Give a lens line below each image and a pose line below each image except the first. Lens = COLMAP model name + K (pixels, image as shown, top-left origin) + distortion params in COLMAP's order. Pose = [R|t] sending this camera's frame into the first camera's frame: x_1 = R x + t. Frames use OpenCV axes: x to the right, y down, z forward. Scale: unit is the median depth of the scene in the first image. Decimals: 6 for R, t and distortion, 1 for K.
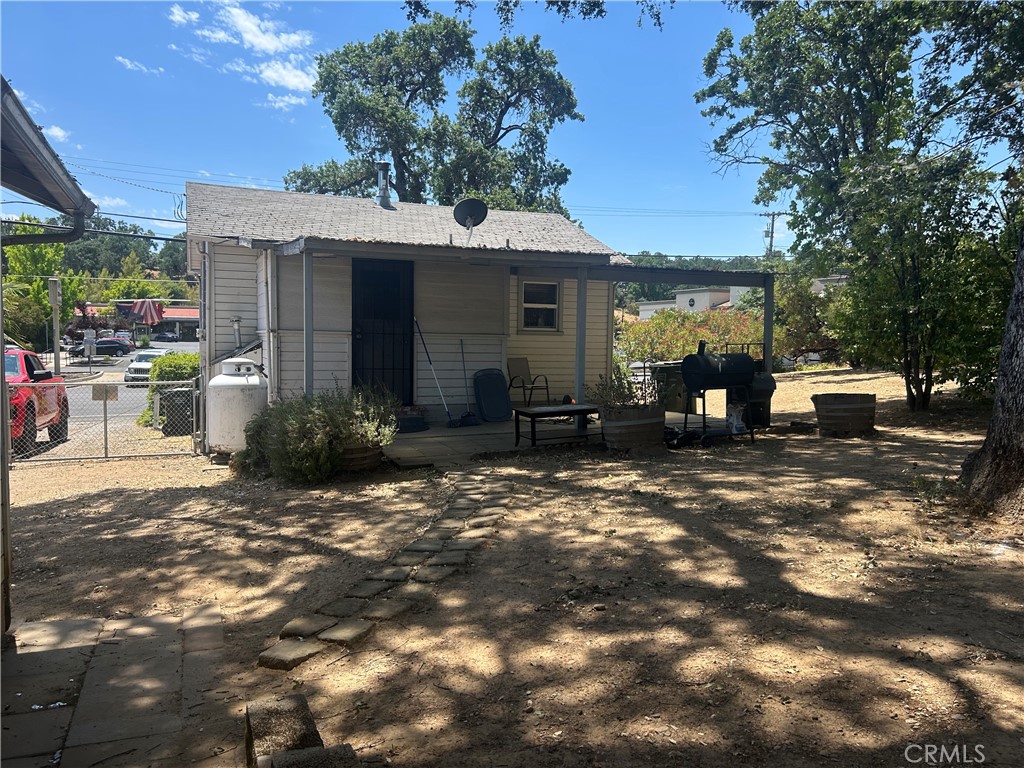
lens RADIAL K [[781.3, 0, 512.0], [0, 781.3, 384.0], [0, 0, 1]] dist [0.042914, -0.007055]
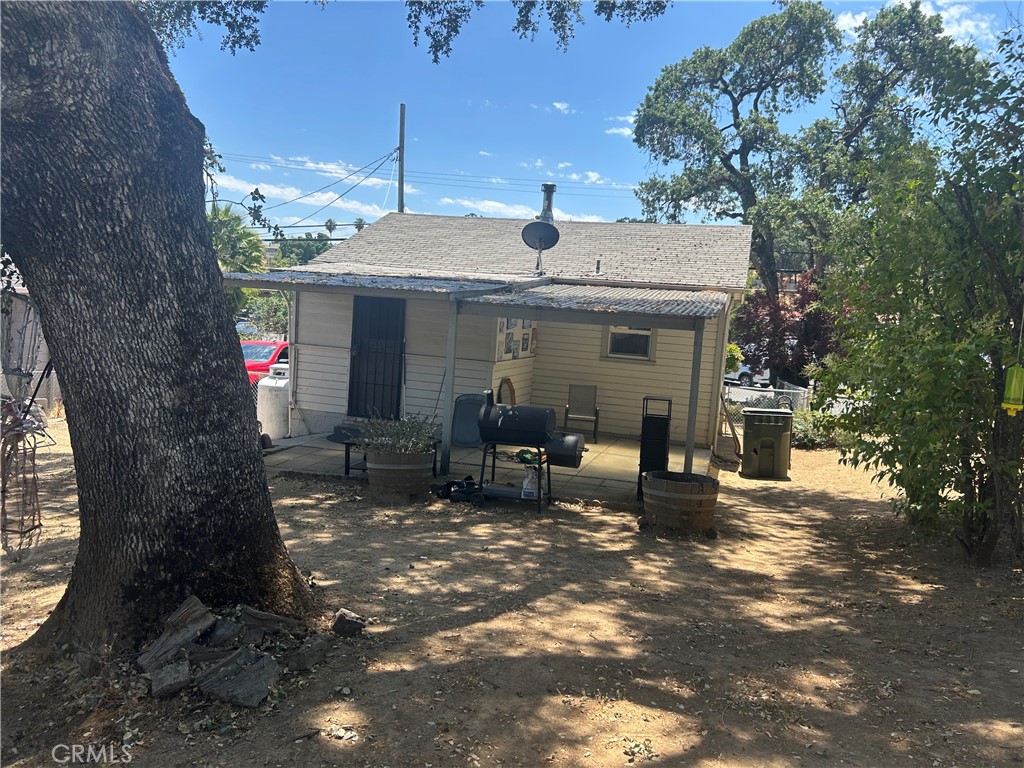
lens RADIAL K [[781.3, 0, 512.0], [0, 781.3, 384.0], [0, 0, 1]] dist [0.042914, -0.007055]
pose [[0.790617, 0.099273, -0.604211, 0.498942], [-0.097835, 0.994573, 0.035391, -0.059104], [0.604445, 0.031132, 0.796038, 0.181207]]
